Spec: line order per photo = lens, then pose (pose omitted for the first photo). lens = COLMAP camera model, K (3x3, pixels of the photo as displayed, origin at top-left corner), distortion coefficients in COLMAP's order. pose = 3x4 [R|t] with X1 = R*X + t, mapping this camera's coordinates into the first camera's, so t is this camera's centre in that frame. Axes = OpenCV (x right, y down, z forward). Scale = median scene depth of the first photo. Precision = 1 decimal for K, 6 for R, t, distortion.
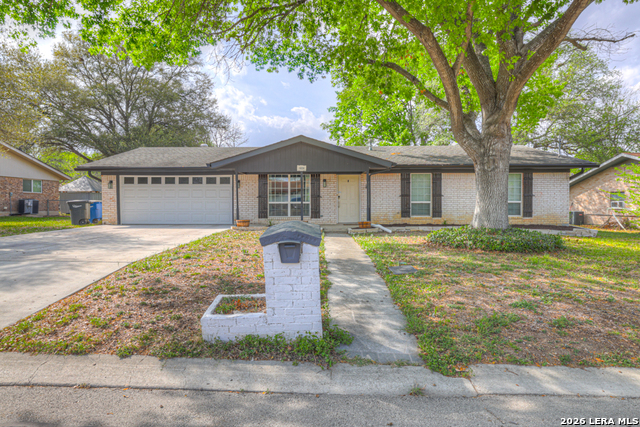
lens RADIAL K [[385.4, 0, 319.6], [0, 385.4, 212.2], [0, 0, 1]] dist [0.001807, 0.001622]
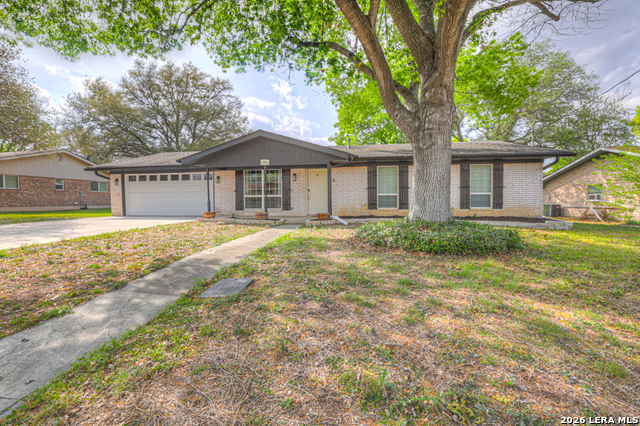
lens RADIAL K [[279.2, 0, 321.4], [0, 279.2, 211.8], [0, 0, 1]] dist [-0.023230, 0.000377]
pose [[0.992030, -0.000967, -0.125995, 0.182785], [0.002871, 0.999884, 0.014929, 0.008291], [0.125966, -0.015172, 0.991919, 0.244485]]
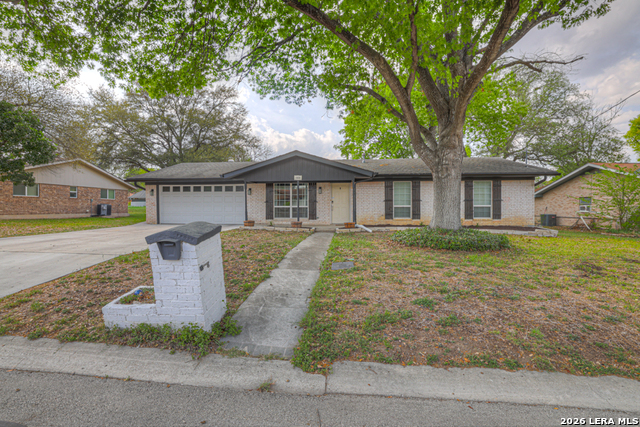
lens RADIAL K [[311.0, 0, 319.6], [0, 311.0, 211.9], [0, 0, 1]] dist [-0.021383, 0.000395]
pose [[0.995828, 0.001348, -0.091244, 0.099536], [-0.002202, 0.999955, -0.009266, 0.000757], [0.091227, 0.009428, 0.995785, 0.039231]]
